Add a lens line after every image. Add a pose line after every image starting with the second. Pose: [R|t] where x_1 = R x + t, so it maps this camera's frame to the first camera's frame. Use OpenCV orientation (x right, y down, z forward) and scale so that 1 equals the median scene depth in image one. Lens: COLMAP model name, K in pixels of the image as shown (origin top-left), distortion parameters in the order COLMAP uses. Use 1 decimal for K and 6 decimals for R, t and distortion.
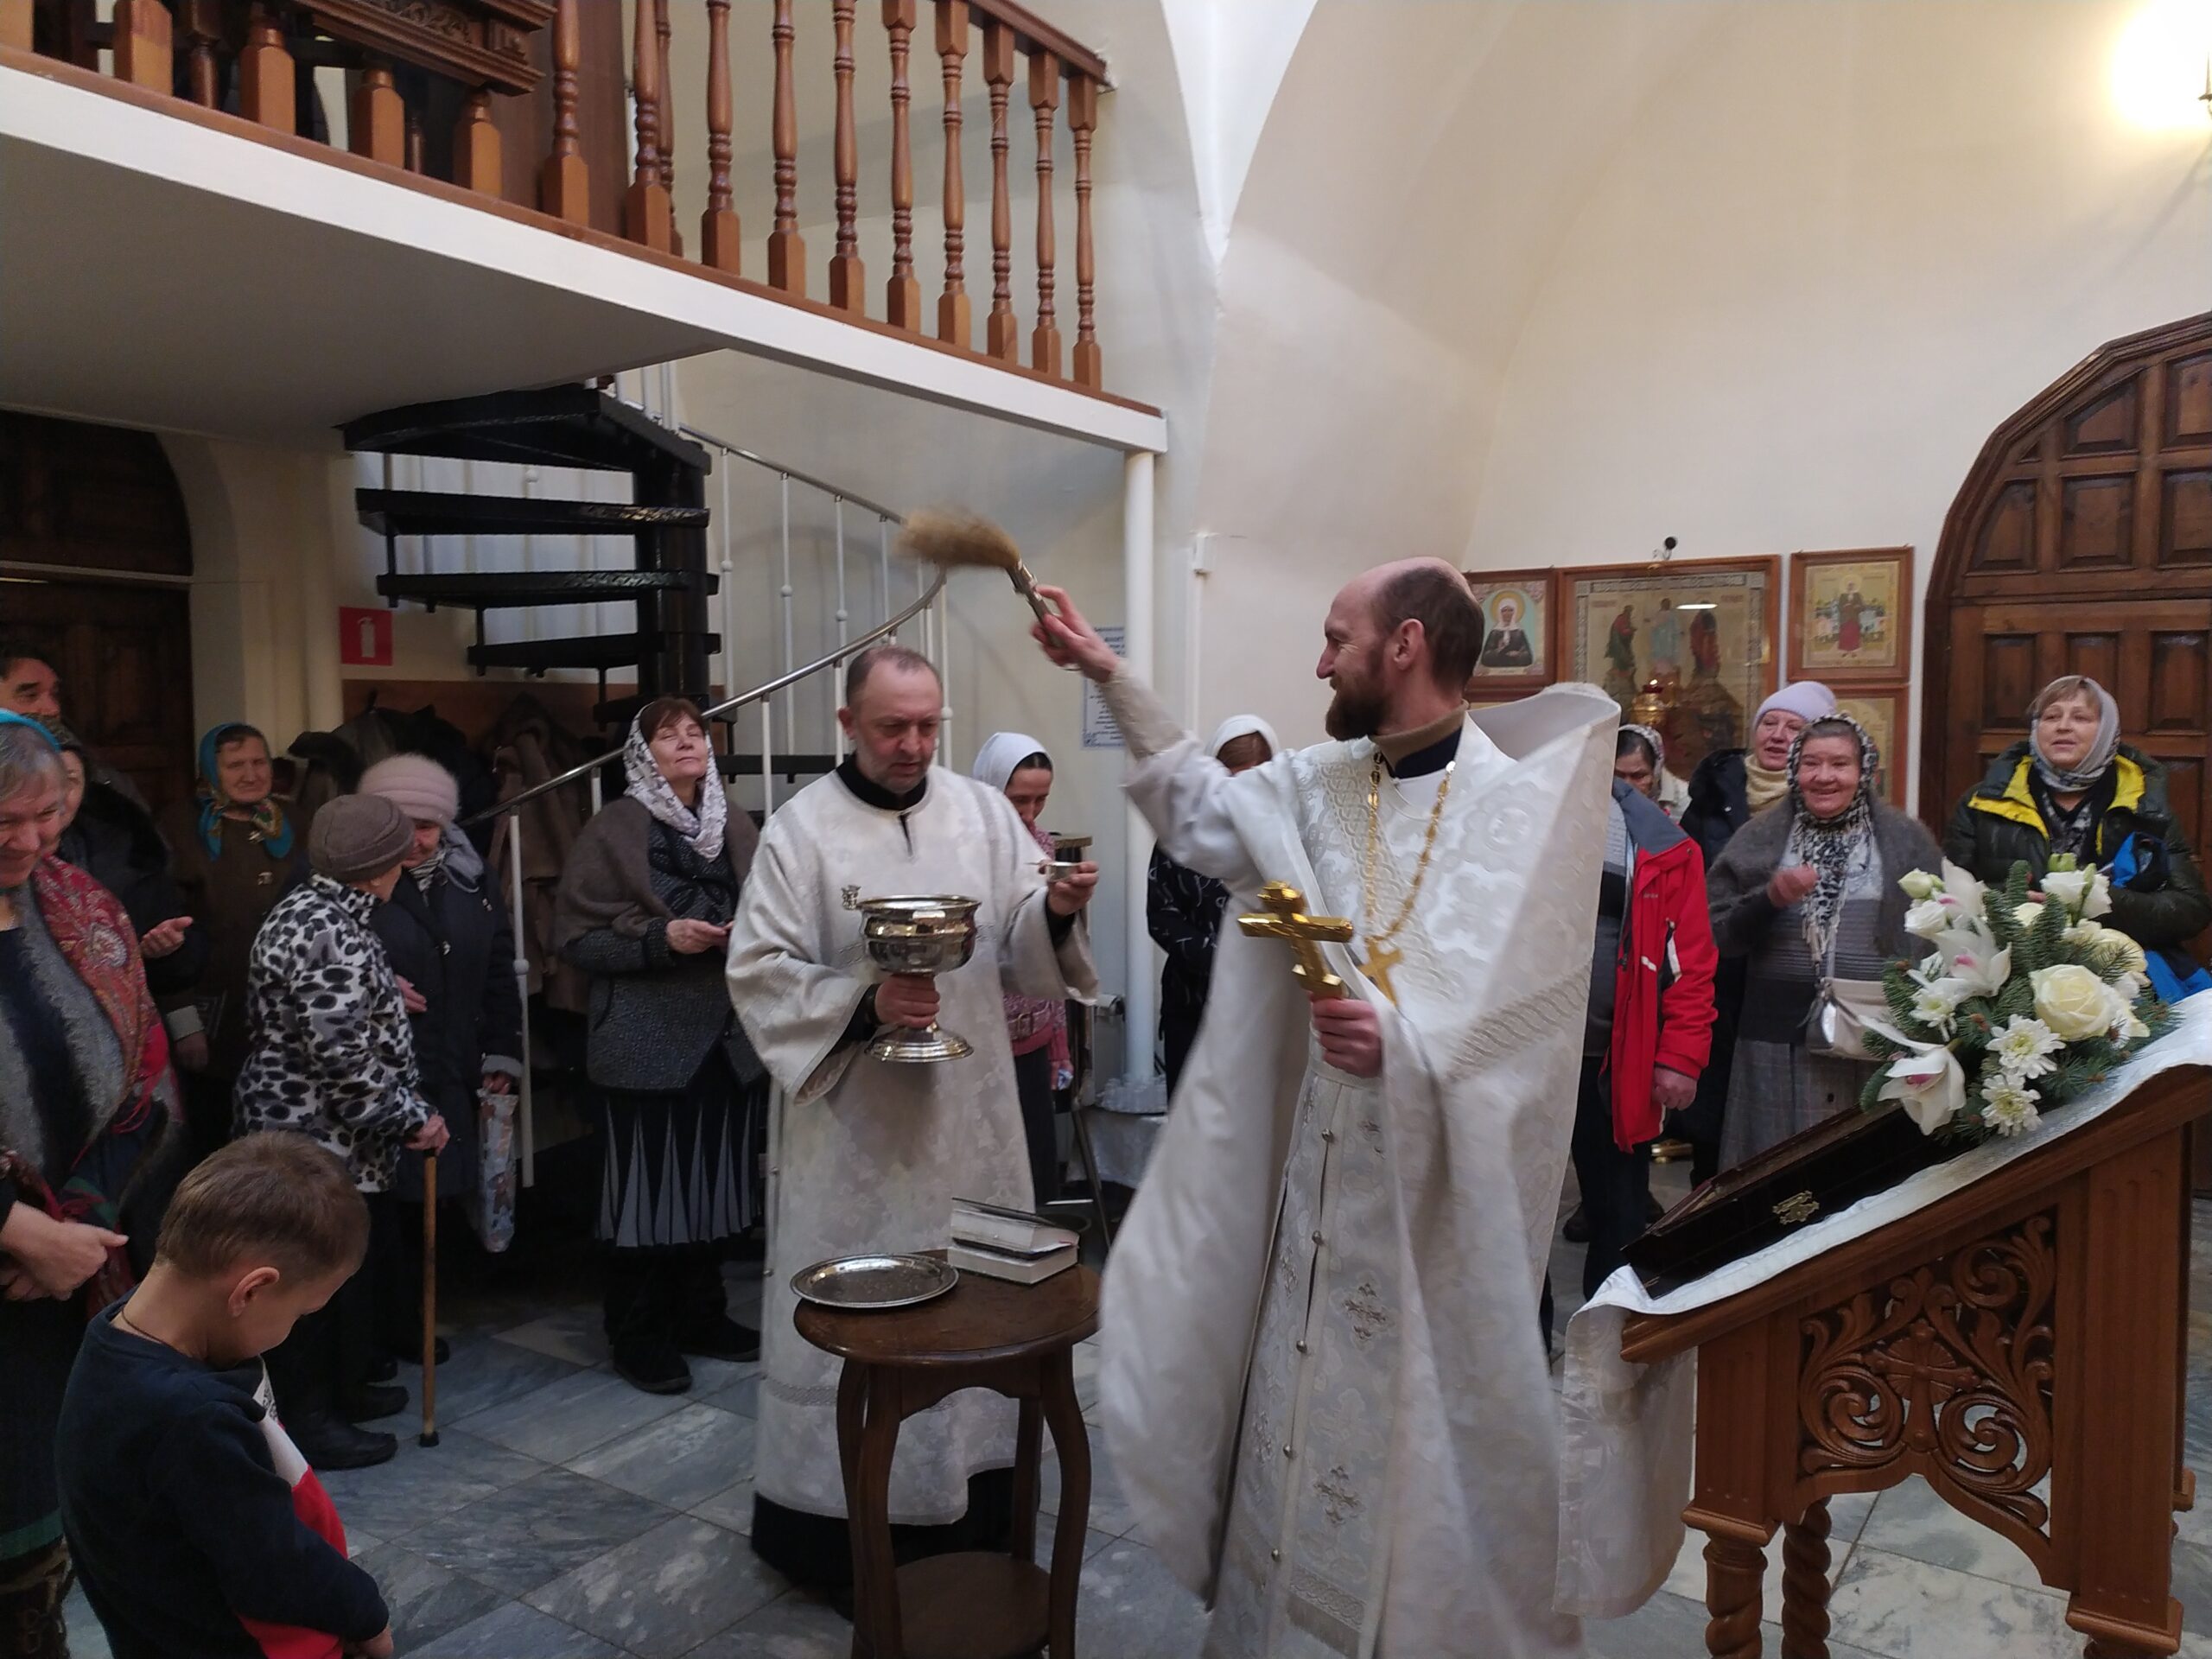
lens RADIAL K [[1634.4, 0, 1109.2], [0, 1634.4, 807.5], [0, 0, 1]] dist [0.068744, -0.094462]
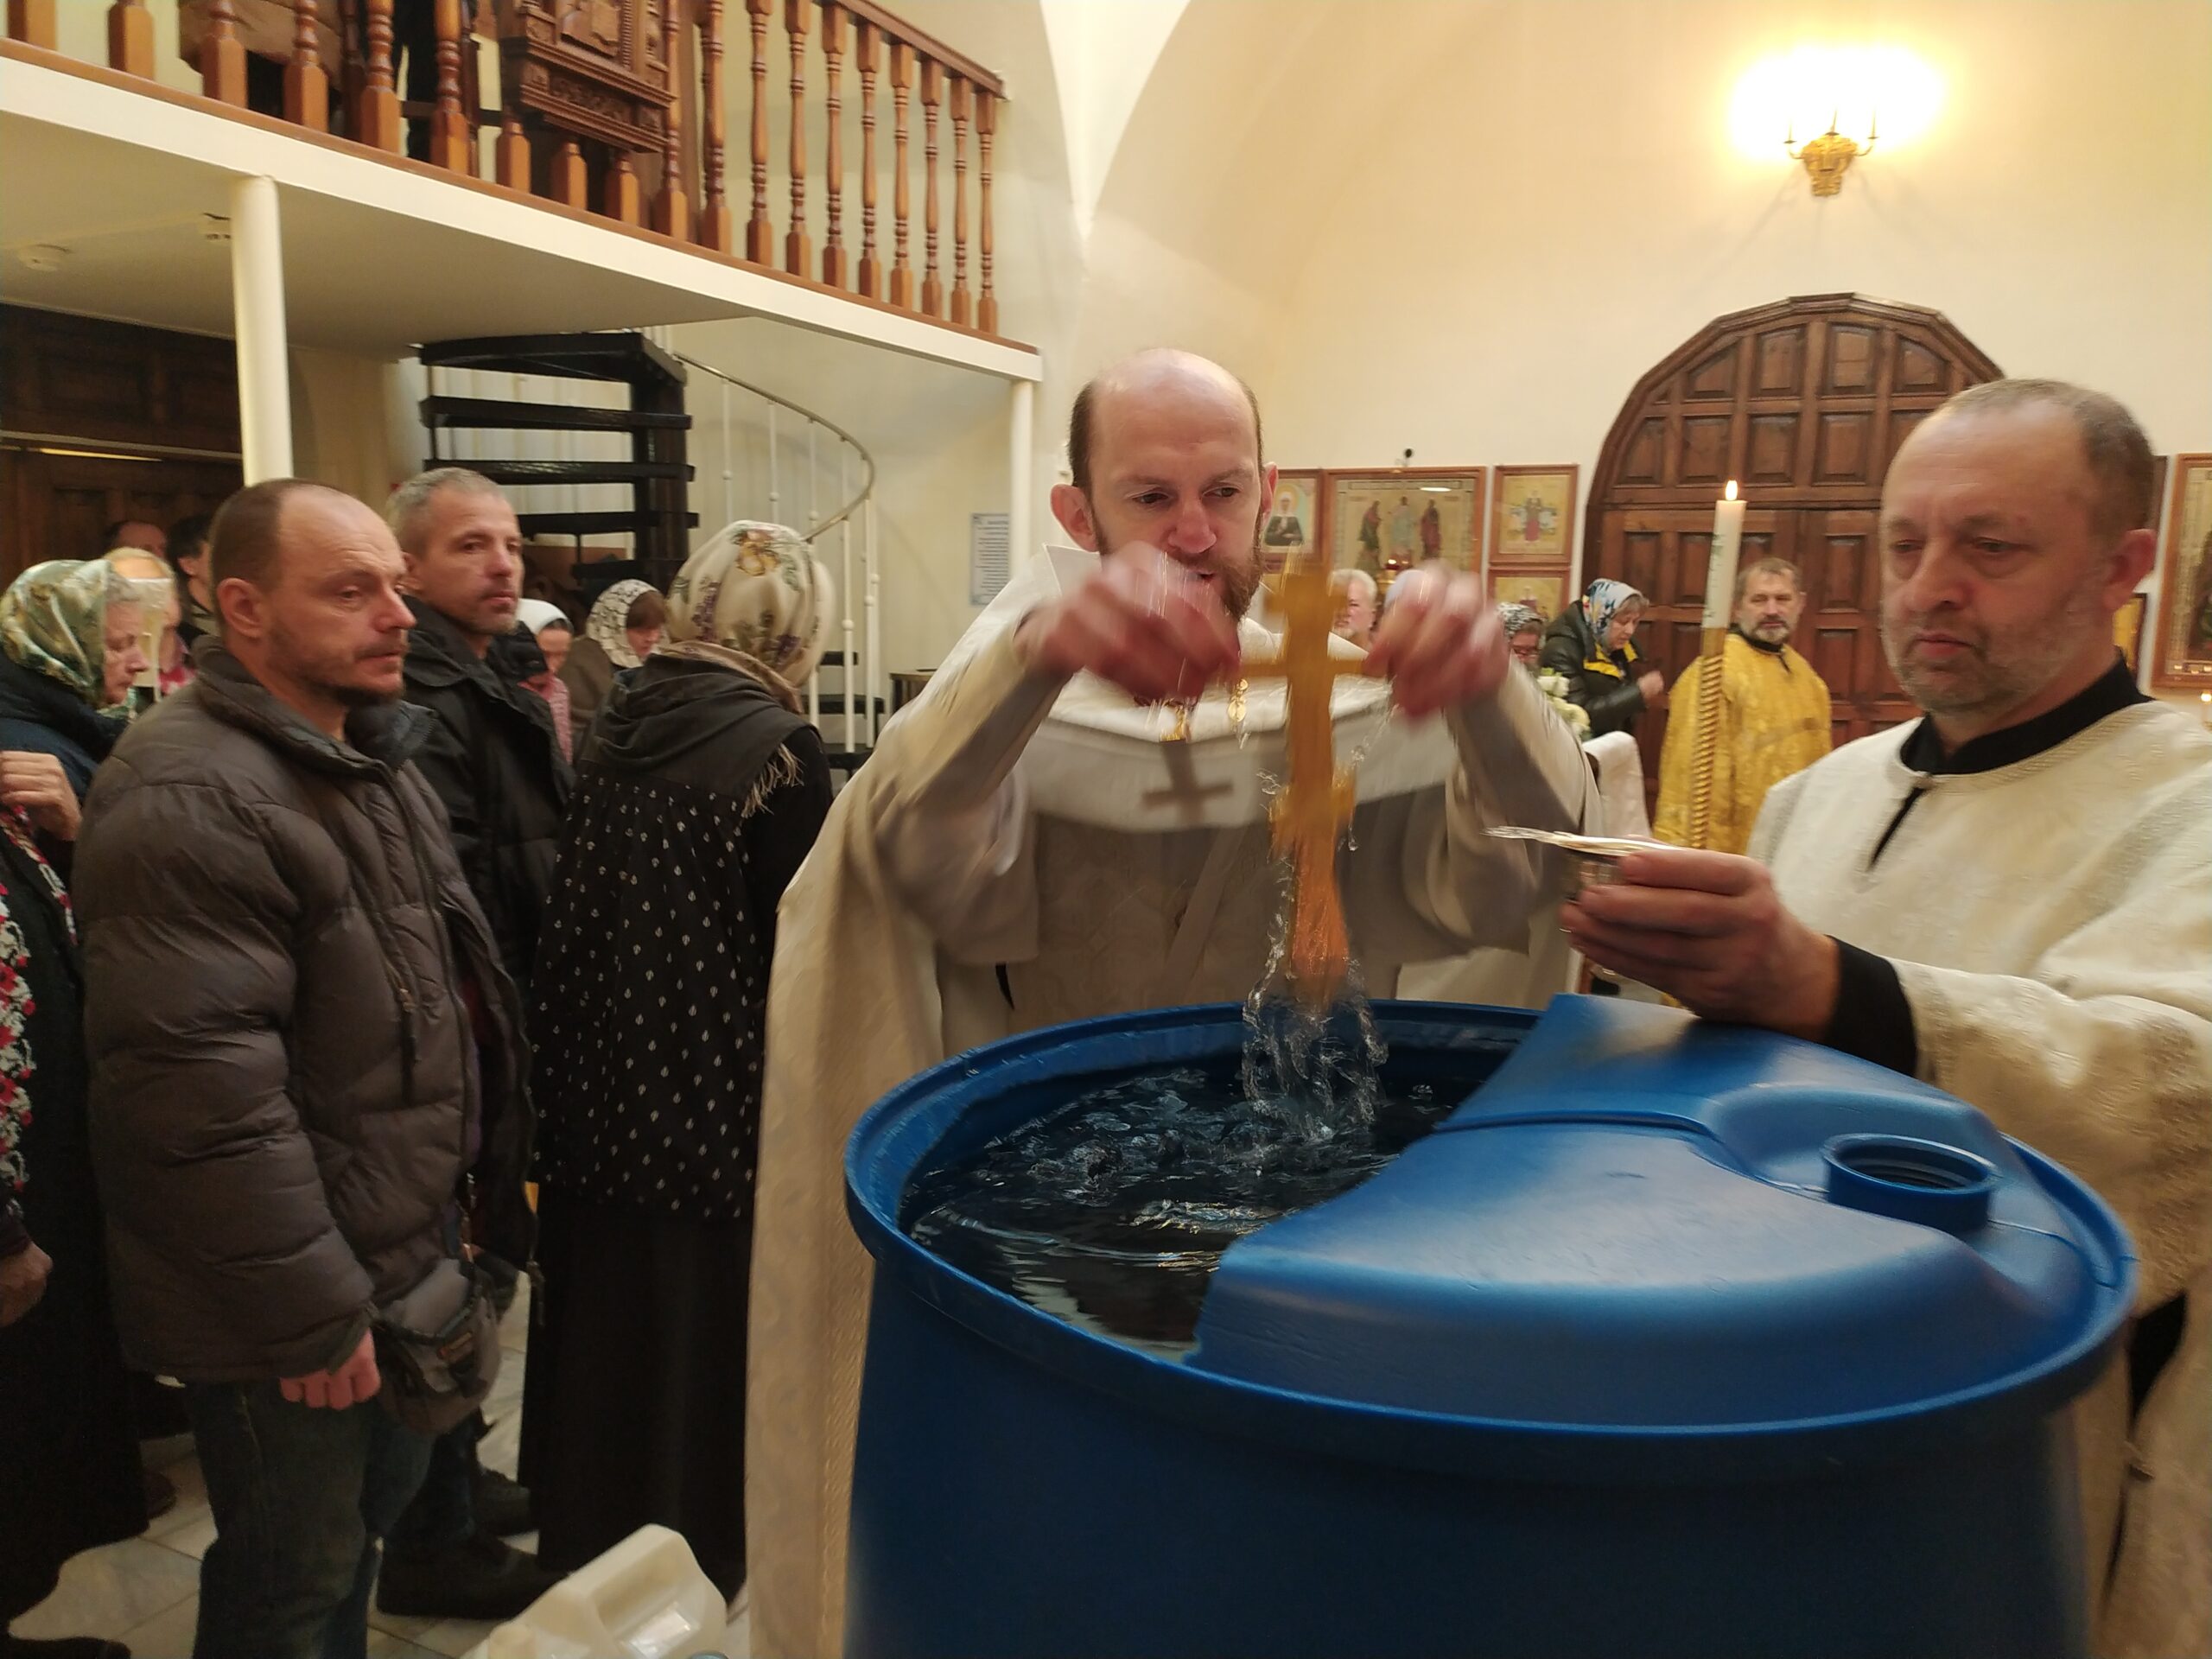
lens RADIAL K [[1624.3, 0, 1106.0], [0, 1624.3, 829.5], [0, 0, 1]] dist [0.069356, -0.082217]
pose [[0.989946, -0.004288, 0.141380, -0.107544], [-0.010378, 0.994645, 0.102828, 0.007294], [-0.141064, -0.103262, 0.984600, -0.361064]]
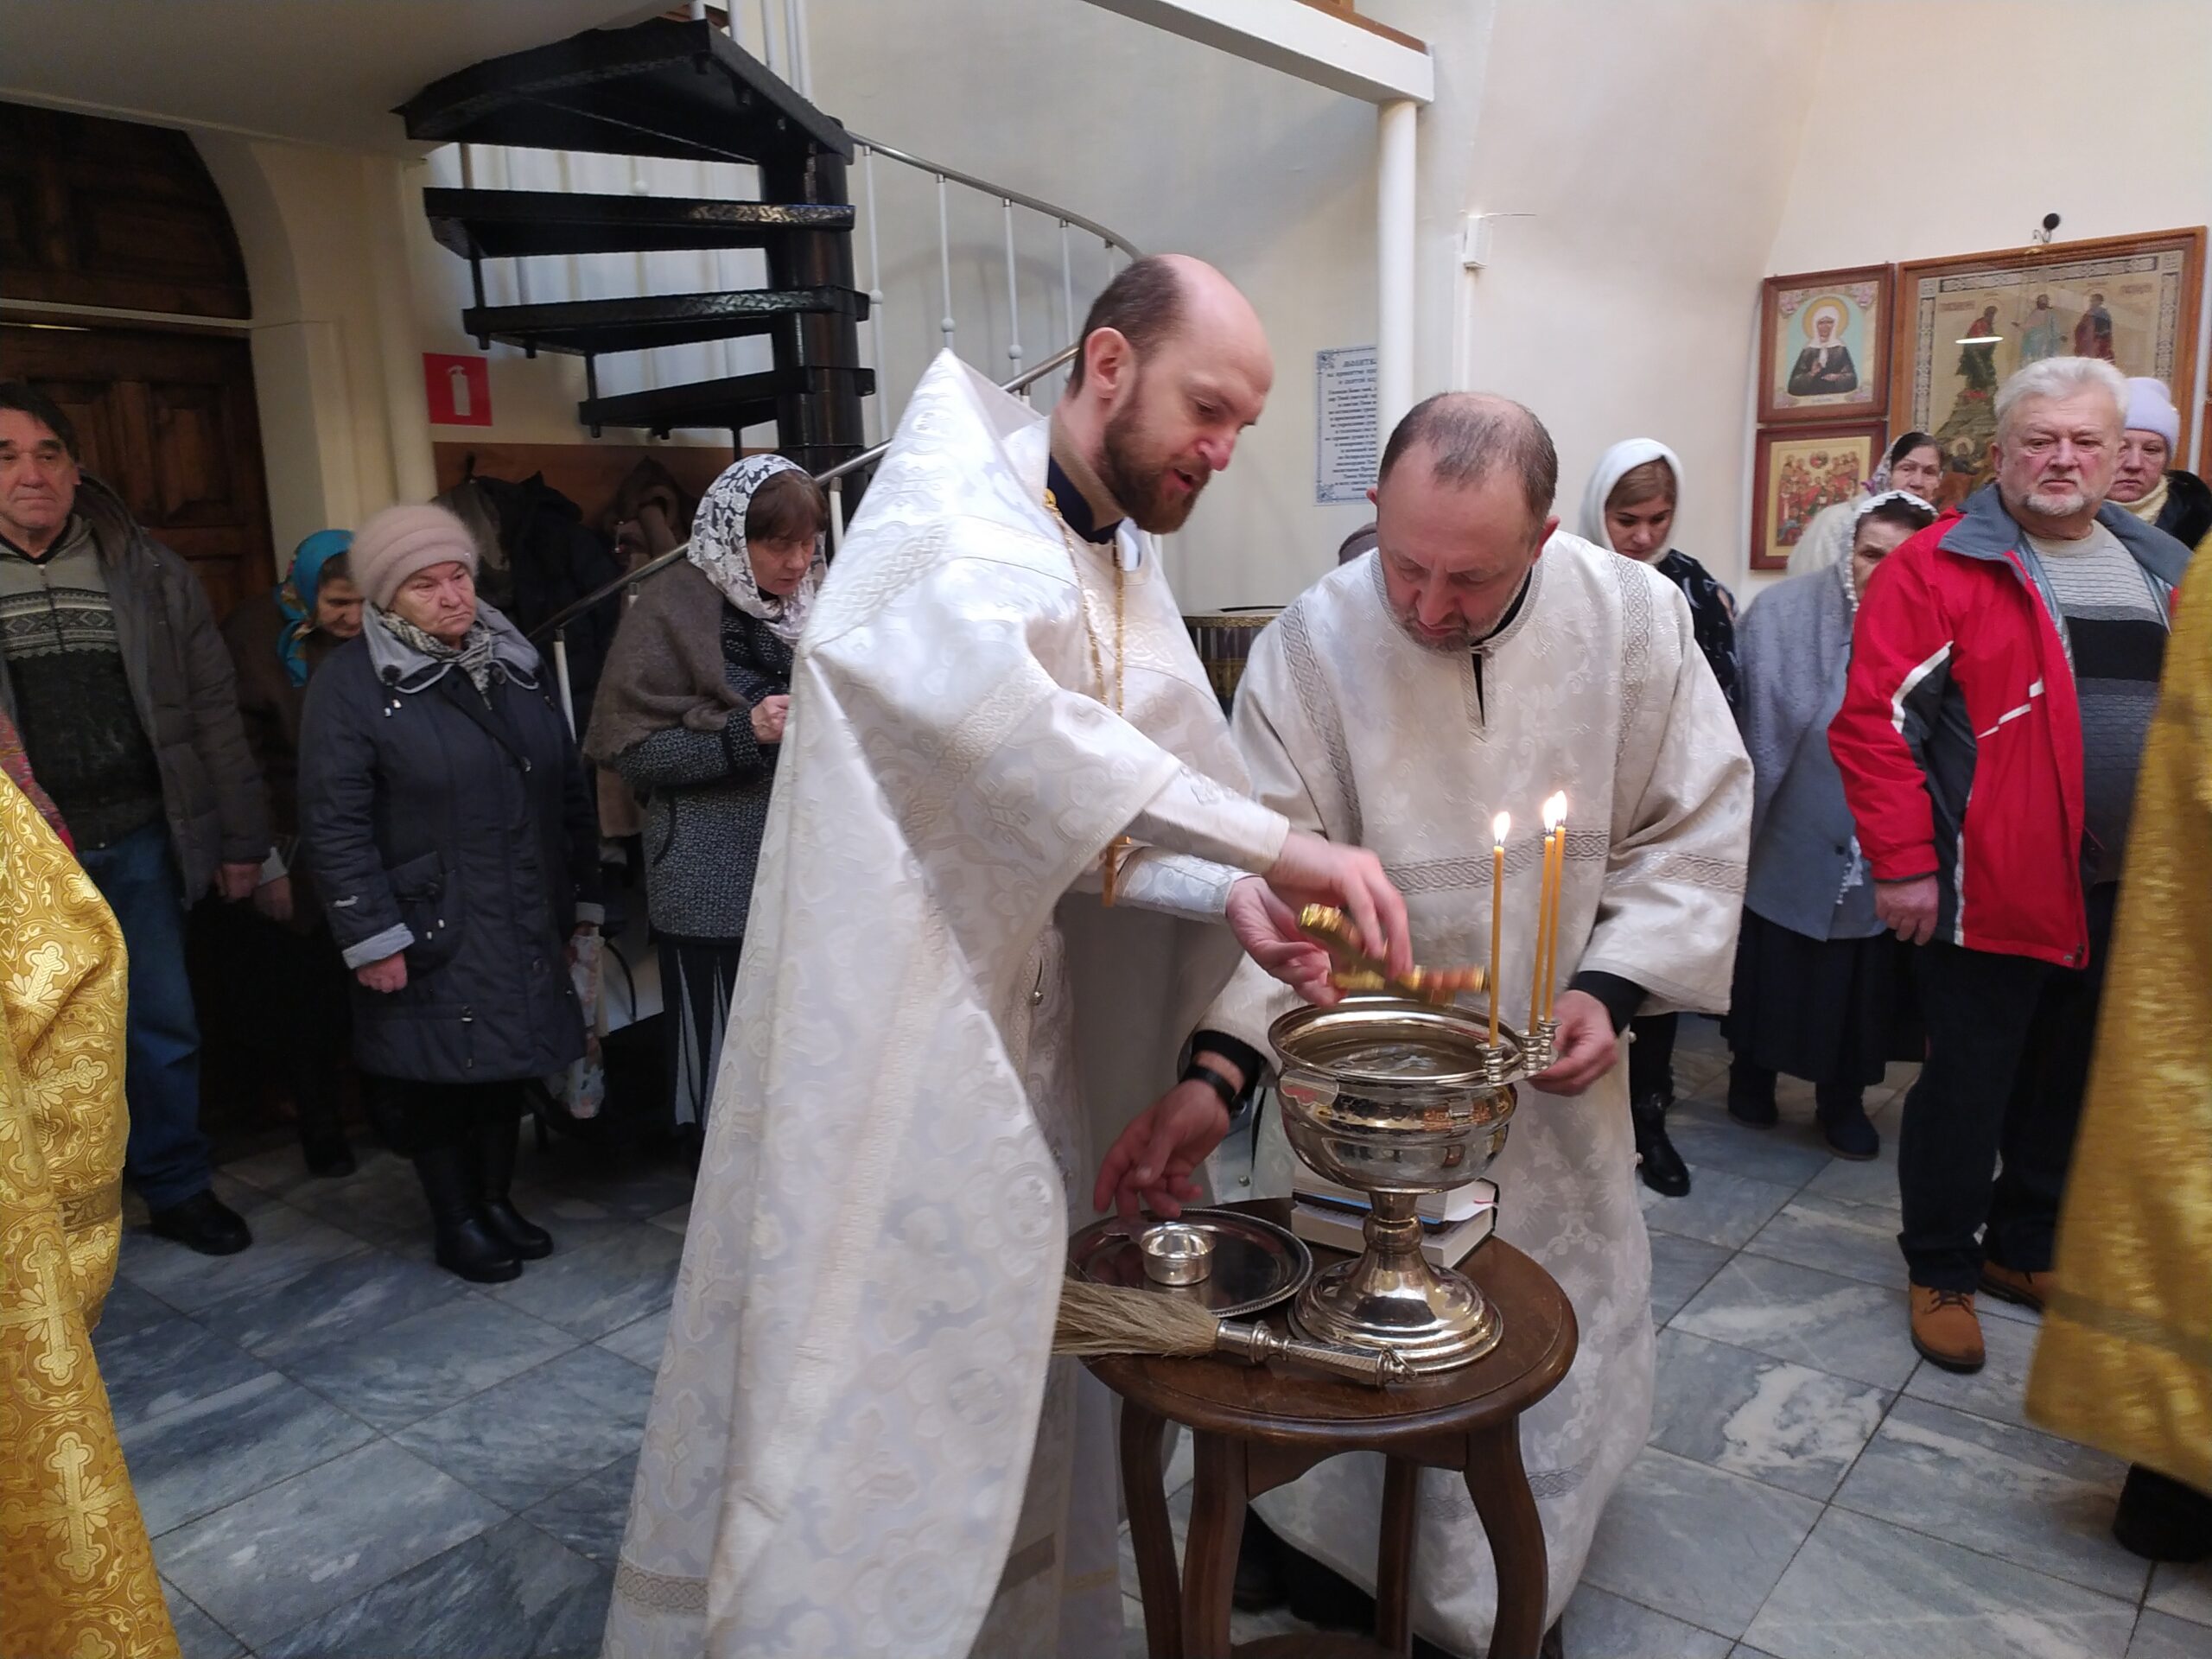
lens RADIAL K [[1641.5, 0, 1118.3], [0, 1641.5, 810.1], [0, 0, 1]] dist [0.042130, -0.043559]
pose [[0.996115, -0.014248, -0.086896, -0.052211], [0.024675, 0.992451, 0.120132, 0.016558], [0.084529, -0.121810, 0.988948, 0.191070]]
